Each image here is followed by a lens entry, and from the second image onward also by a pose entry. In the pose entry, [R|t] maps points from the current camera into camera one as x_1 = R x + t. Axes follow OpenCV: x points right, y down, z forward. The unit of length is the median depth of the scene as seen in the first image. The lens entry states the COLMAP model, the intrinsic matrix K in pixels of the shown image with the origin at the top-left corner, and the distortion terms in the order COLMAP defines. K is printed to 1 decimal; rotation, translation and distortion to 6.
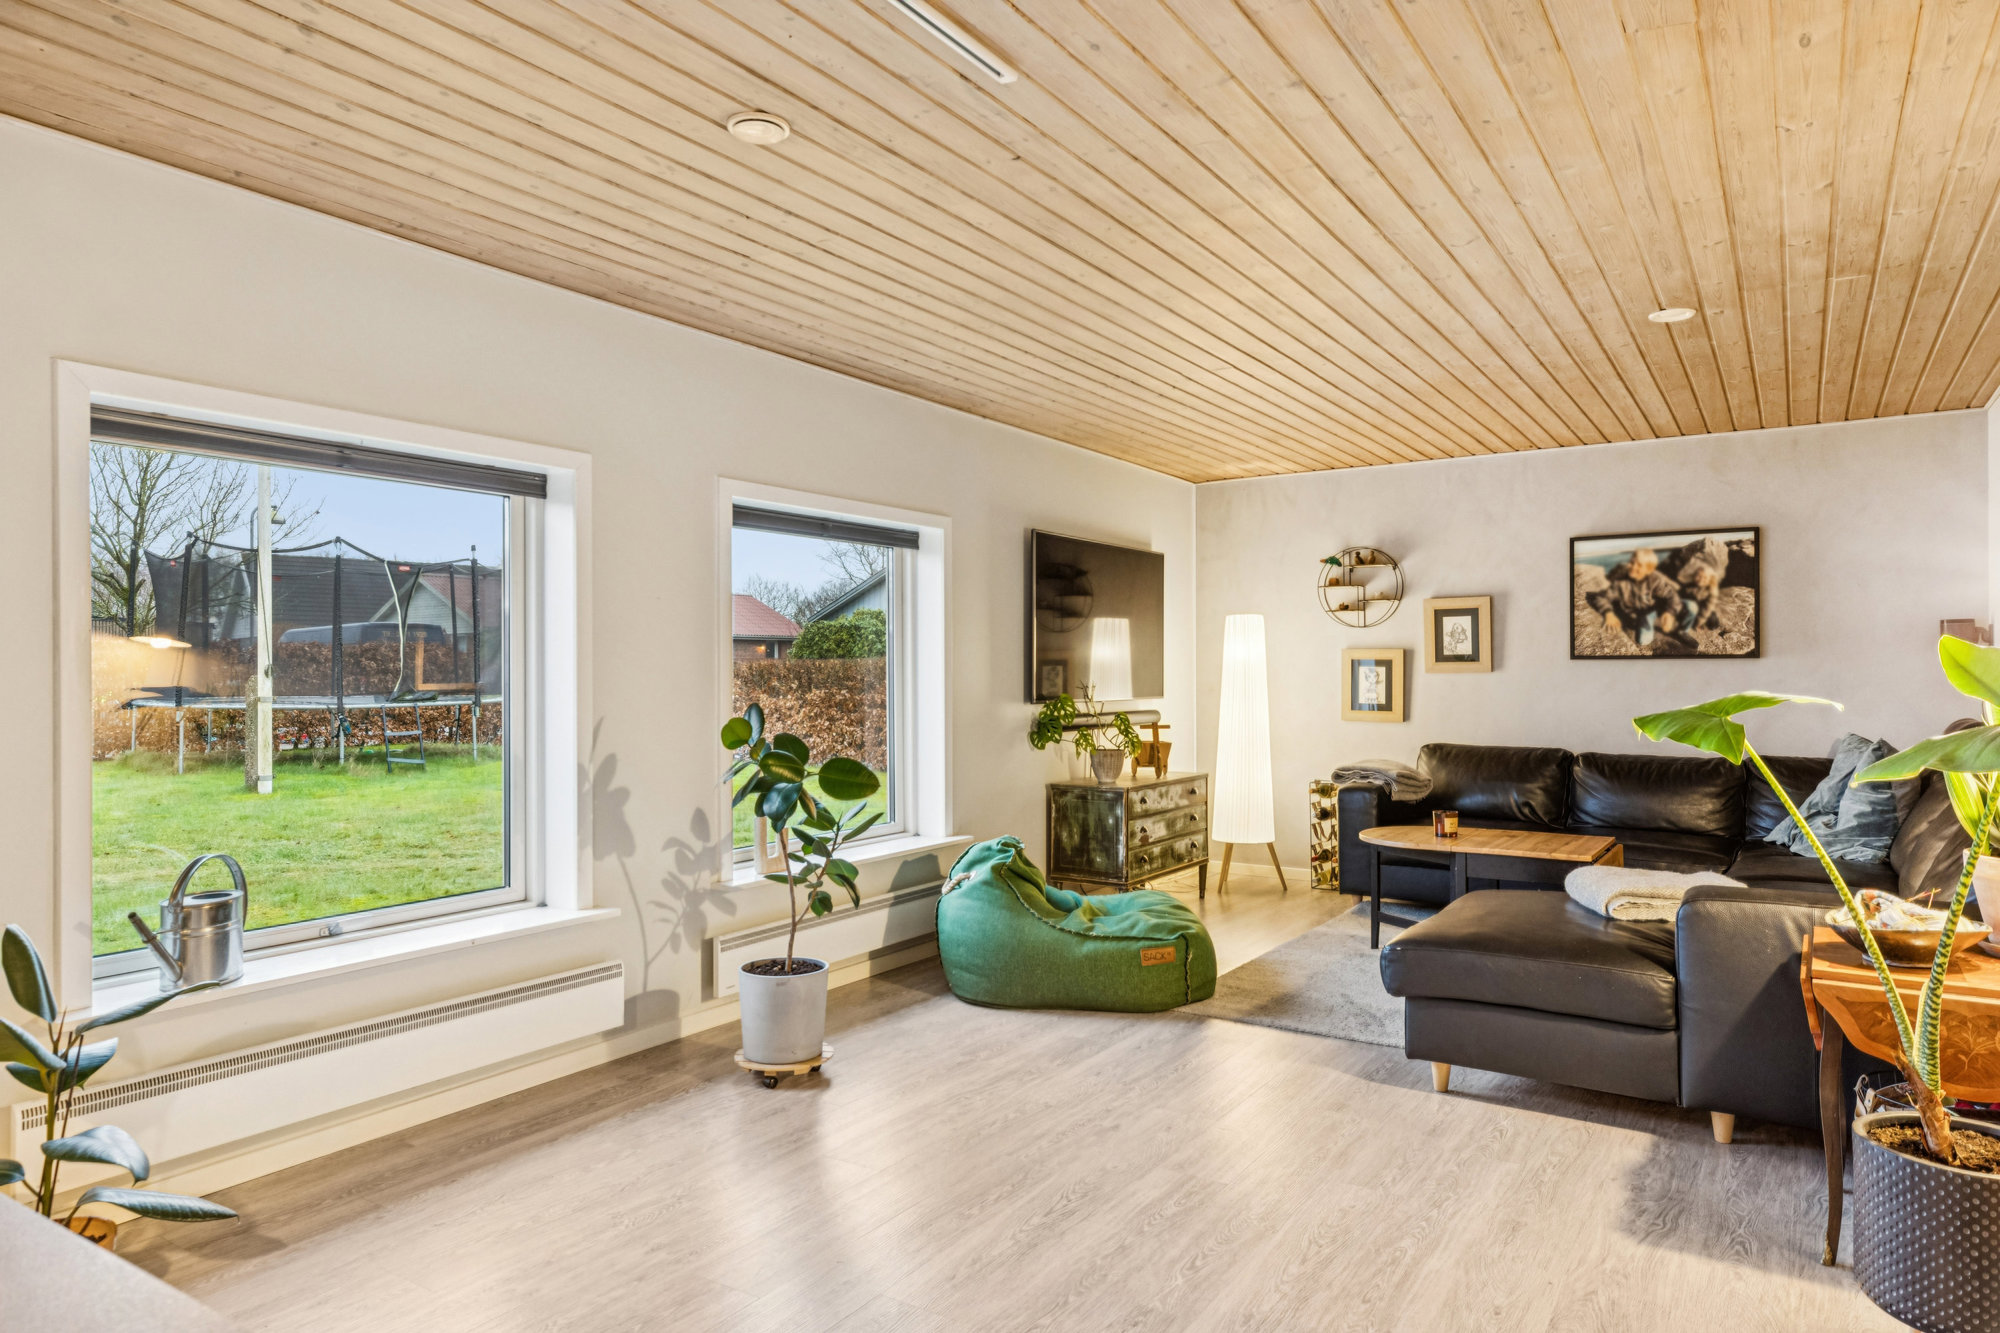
lens RADIAL K [[1245.8, 0, 1000.0], [0, 1245.8, 666.5], [0, 0, 1]] dist [0.017121, -0.000435]
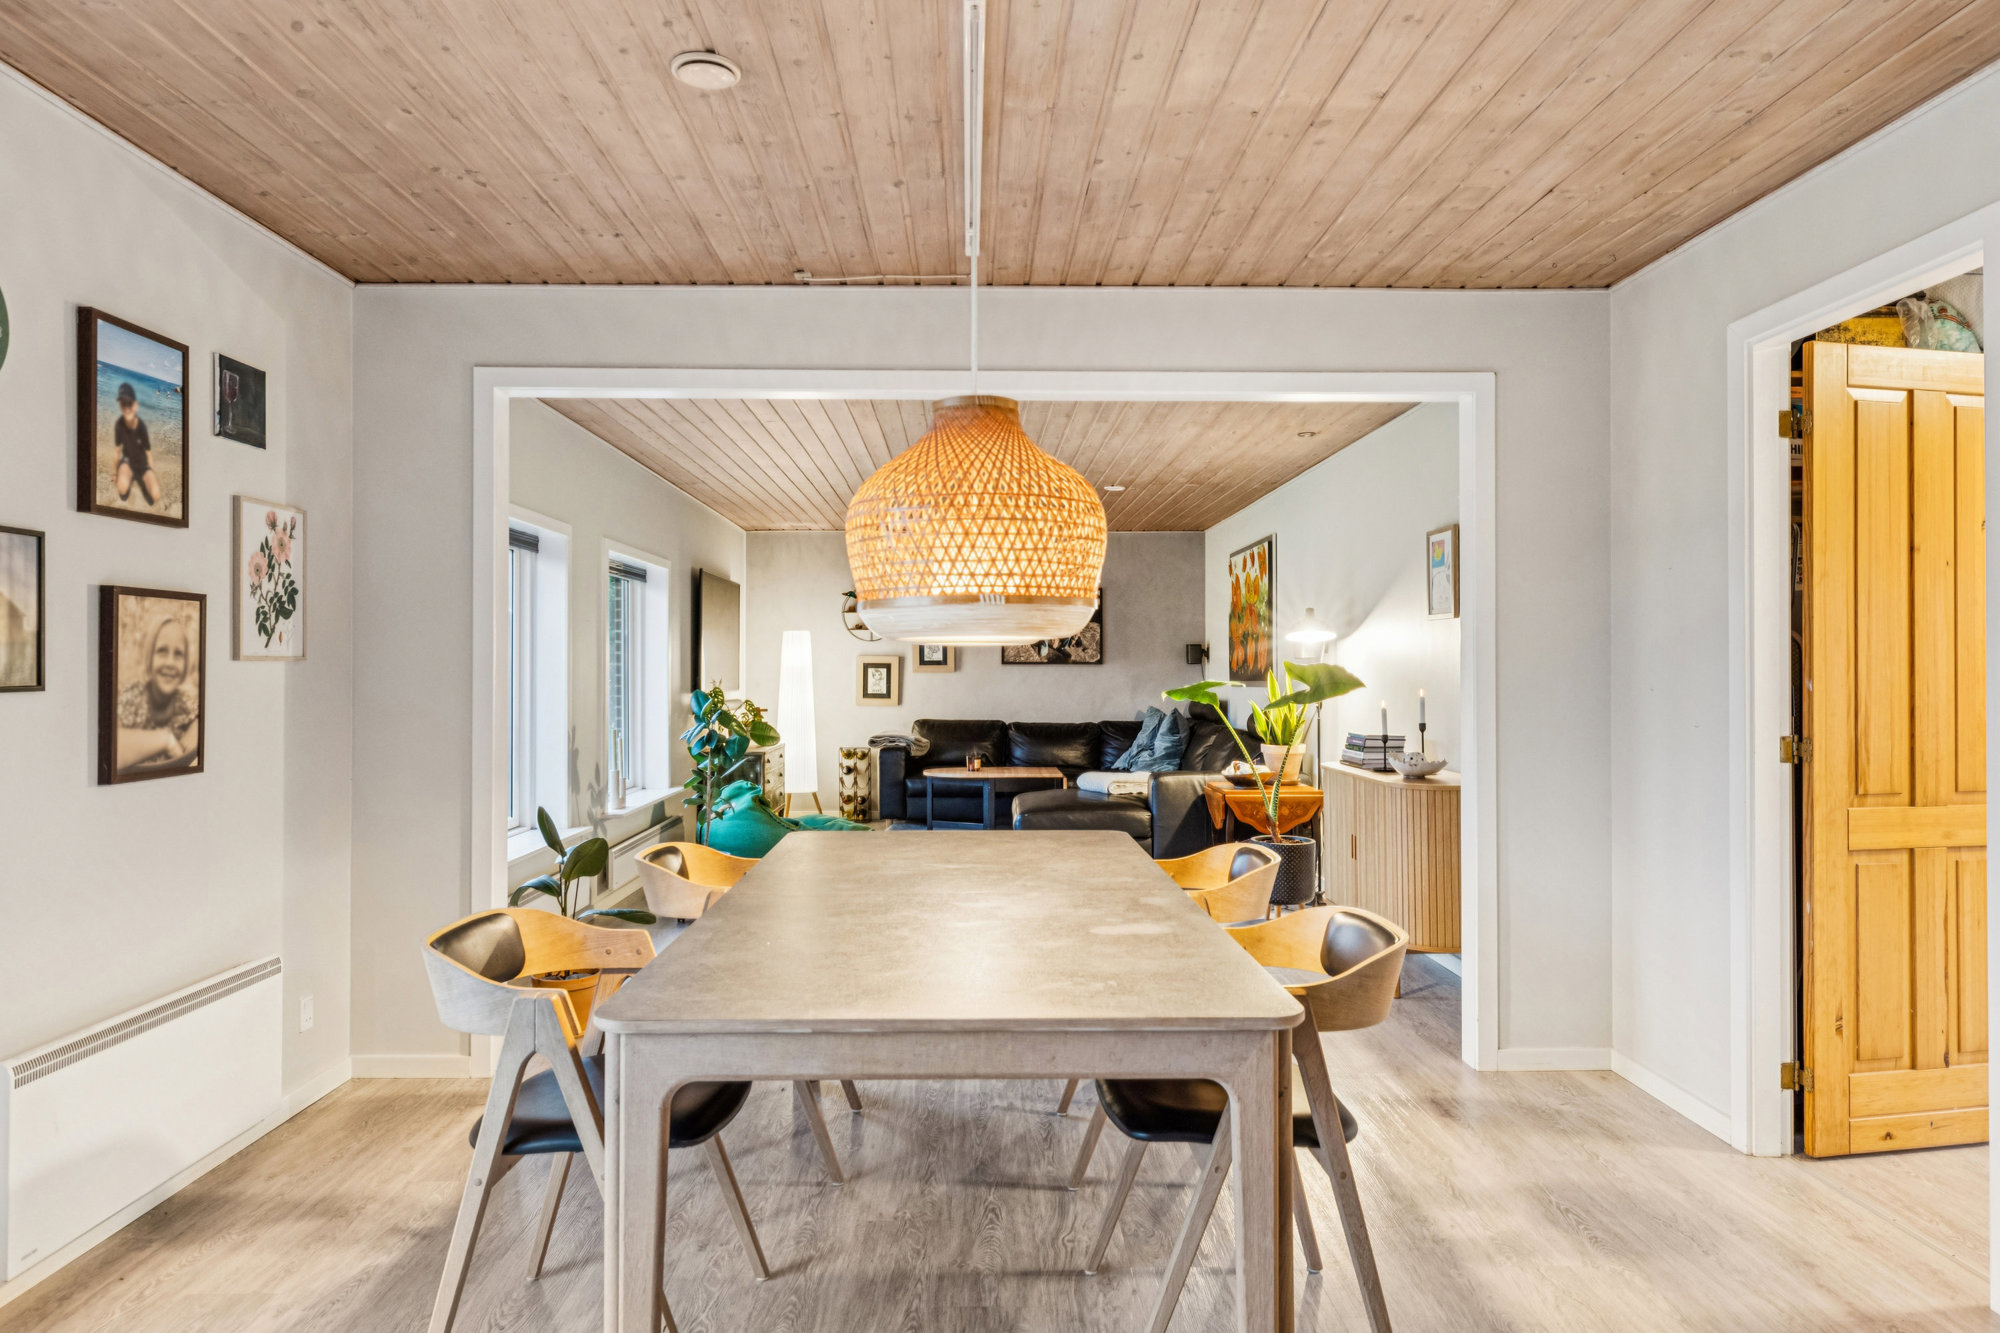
lens RADIAL K [[1255.4, 0, 1000.0], [0, 1255.4, 666.5], [0, 0, 1]] dist [0.003645, -0.000810]
pose [[0.829227, 0.004999, 0.558889, -0.446137], [-0.005177, 0.999986, -0.001264, -0.000853], [-0.558888, -0.001845, 0.829241, -0.327846]]
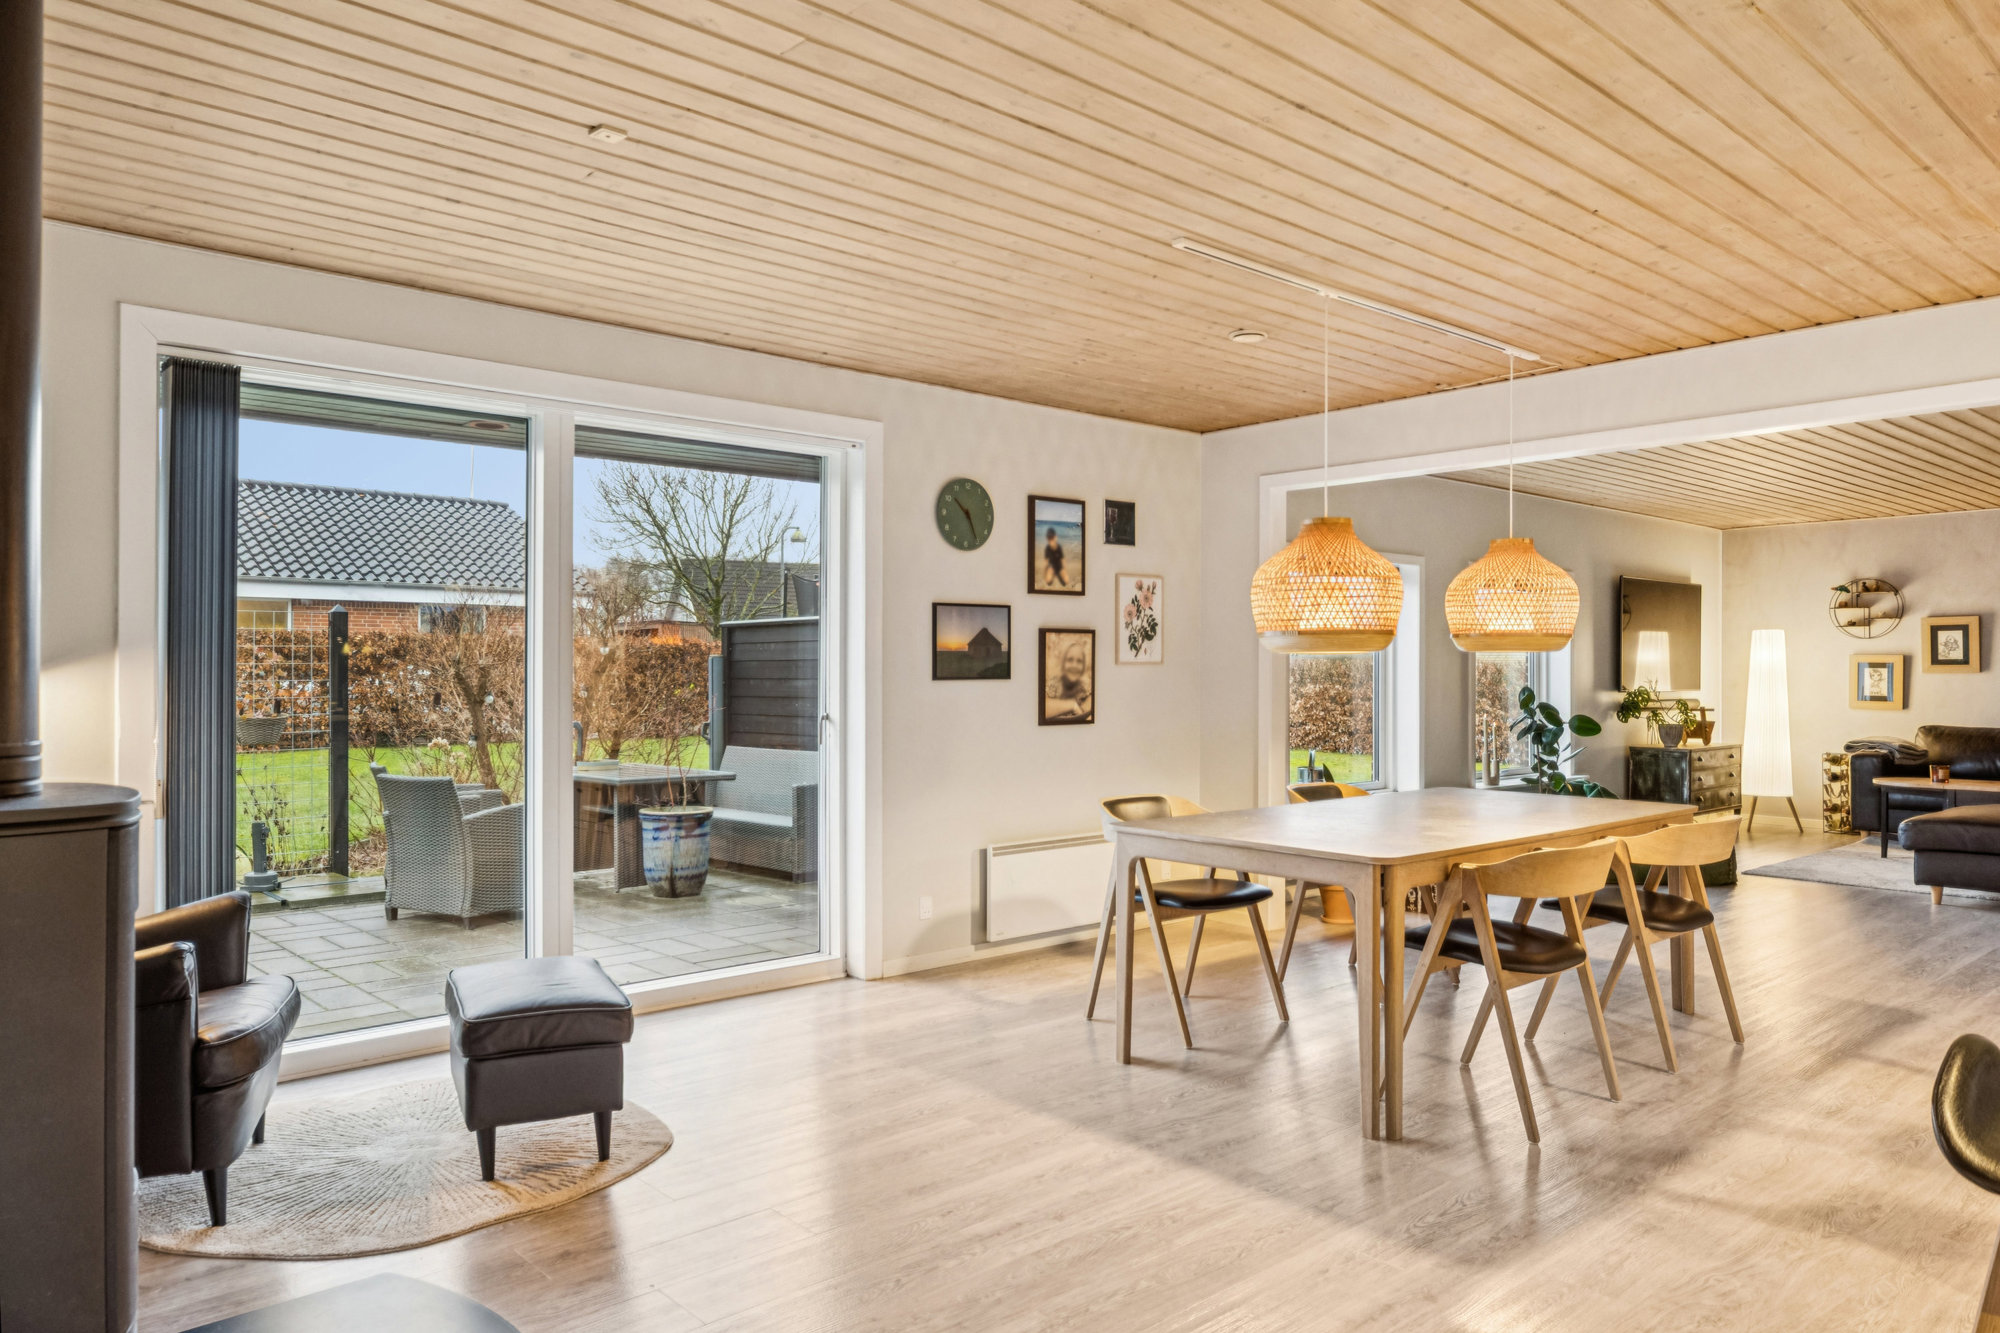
lens RADIAL K [[1329.6, 0, 995.2], [0, 1329.6, 669.0], [0, 0, 1]] dist [0.008535, 0.003368]
pose [[0.963039, 0.004077, -0.269331, -0.247071], [-0.002894, 0.999984, 0.004790, -0.003330], [0.269346, -0.003833, 0.963036, -0.692543]]
